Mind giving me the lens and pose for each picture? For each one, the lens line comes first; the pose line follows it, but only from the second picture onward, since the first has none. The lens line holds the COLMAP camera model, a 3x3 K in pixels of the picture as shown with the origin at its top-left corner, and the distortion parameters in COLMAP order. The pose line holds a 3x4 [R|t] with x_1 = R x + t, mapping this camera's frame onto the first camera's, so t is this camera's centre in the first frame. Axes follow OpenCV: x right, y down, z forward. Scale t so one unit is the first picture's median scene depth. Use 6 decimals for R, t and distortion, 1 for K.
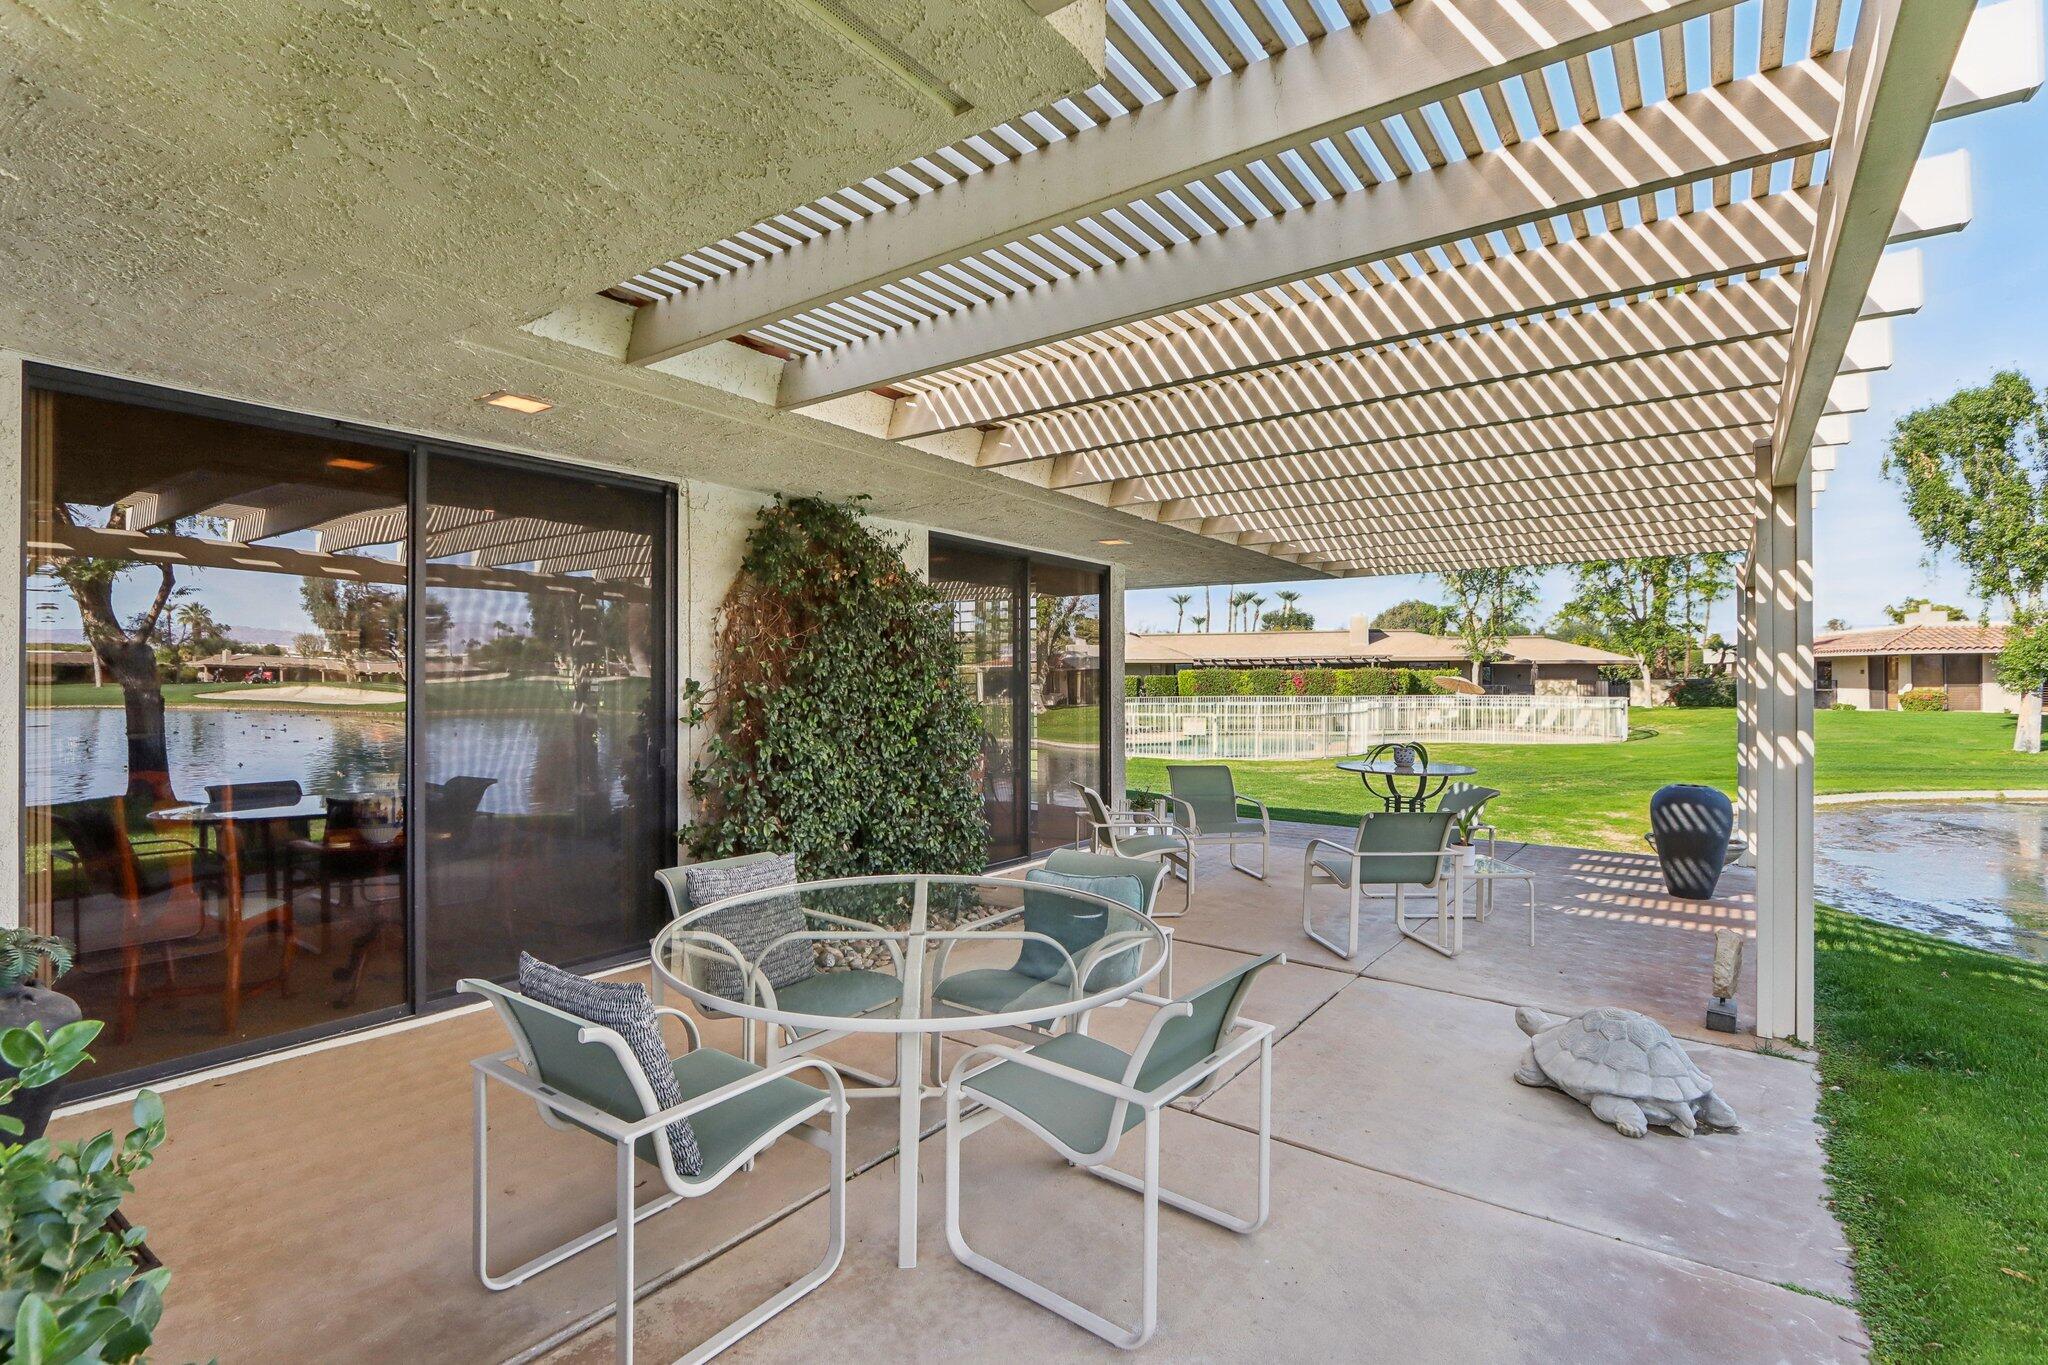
lens RADIAL K [[973.4, 0, 1024.4], [0, 973.4, 678.0], [0, 0, 1]] dist [-0.003978, -0.000978]
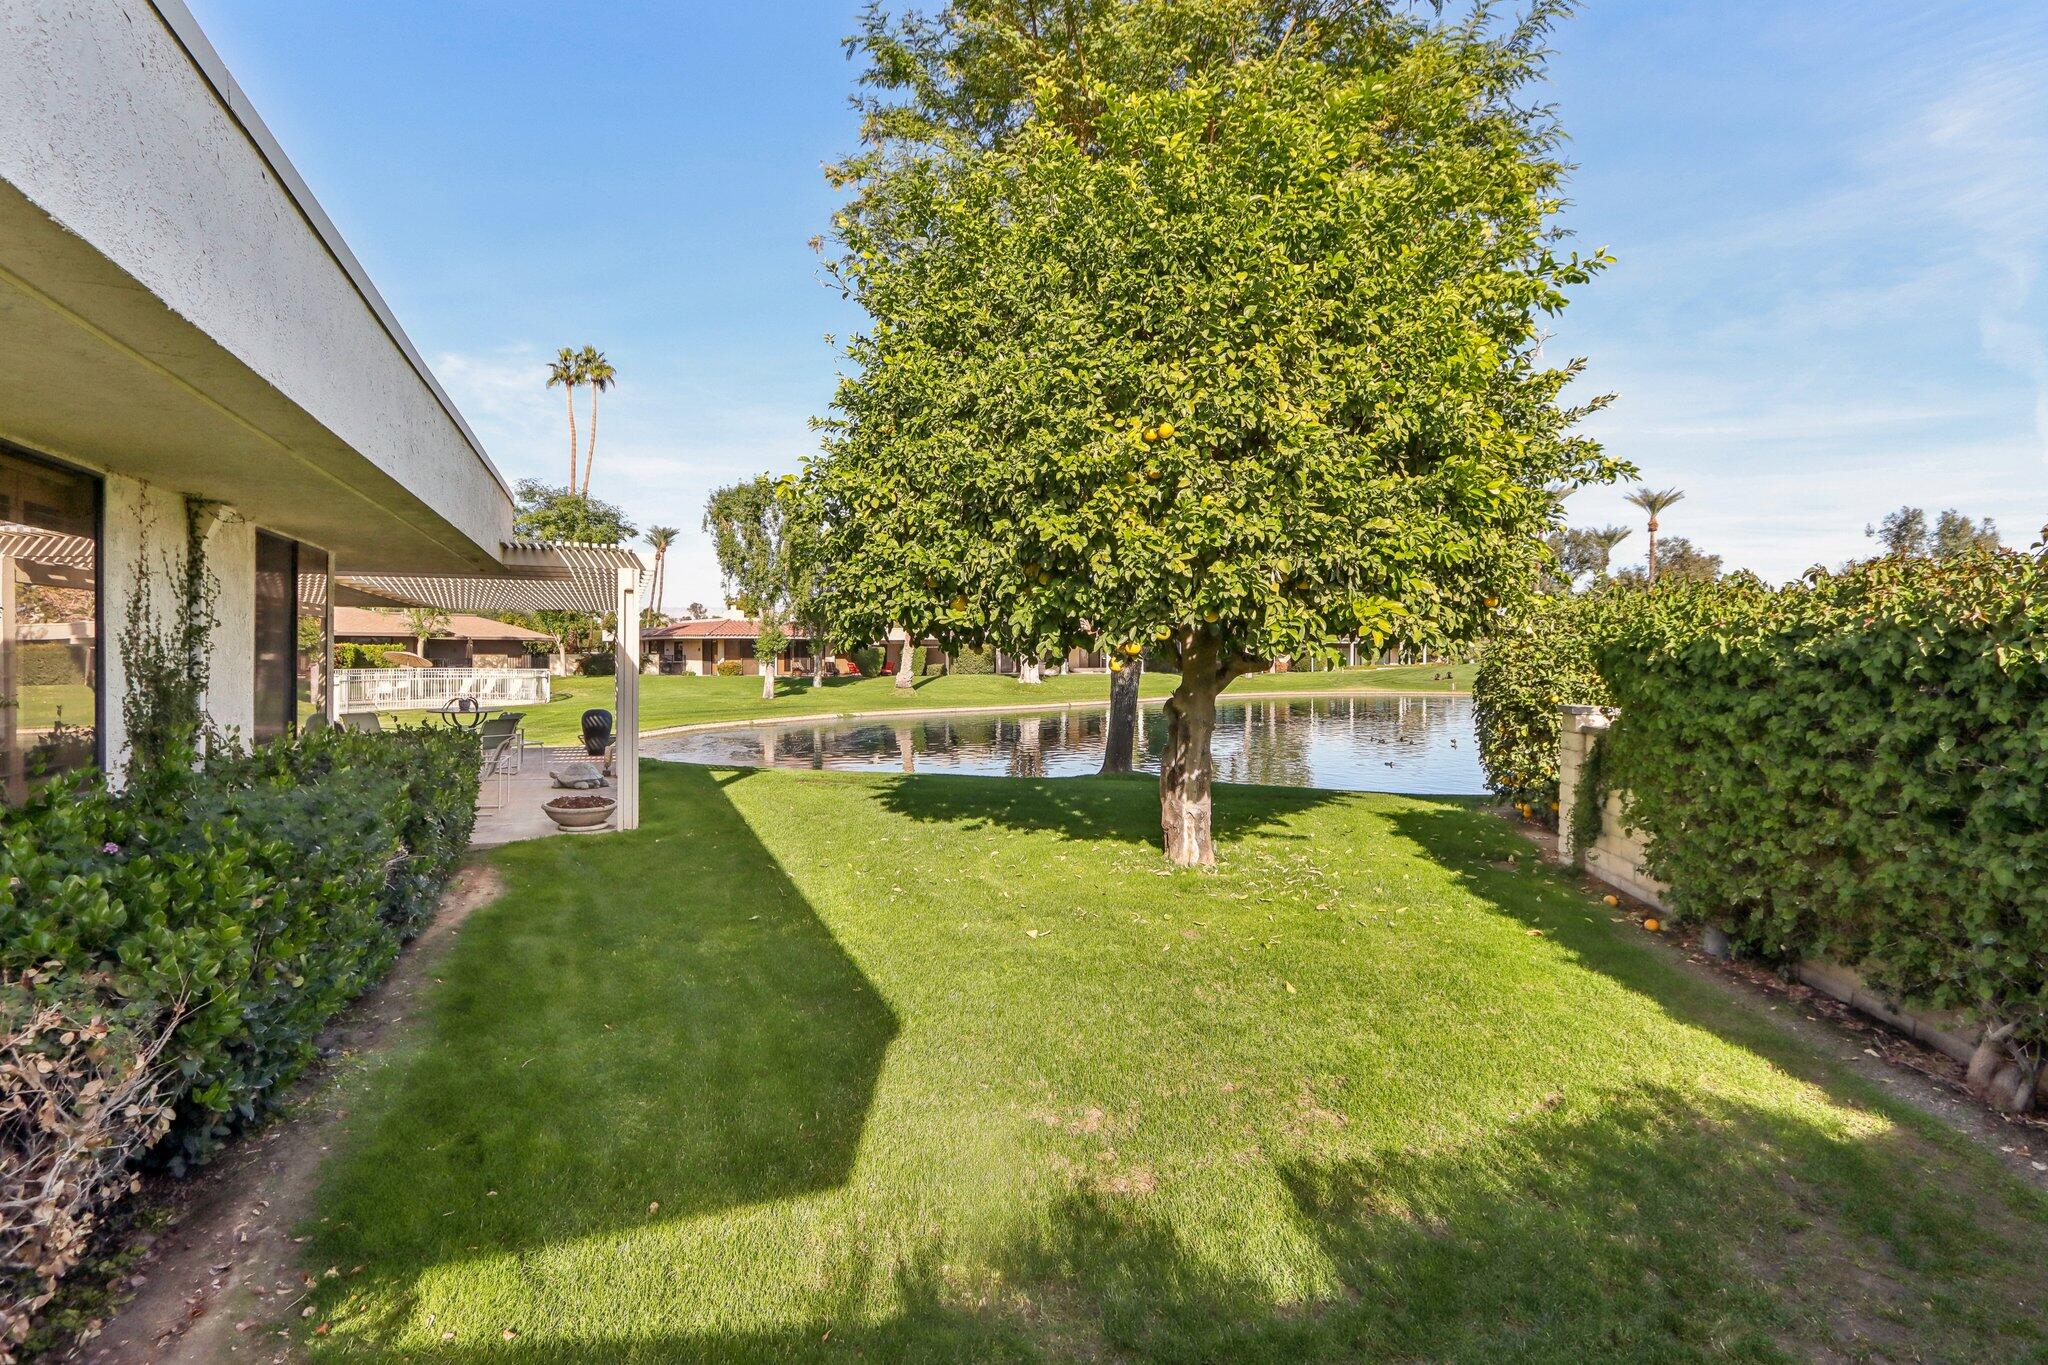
lens RADIAL K [[973.4, 0, 1026.5], [0, 973.4, 664.2], [0, 0, 1]] dist [-0.003978, -0.000978]
pose [[0.523004, -0.006740, 0.852303, -0.135818], [-0.007216, 0.999898, 0.012336, -0.005905], [-0.852299, -0.012602, 0.522902, -0.195539]]
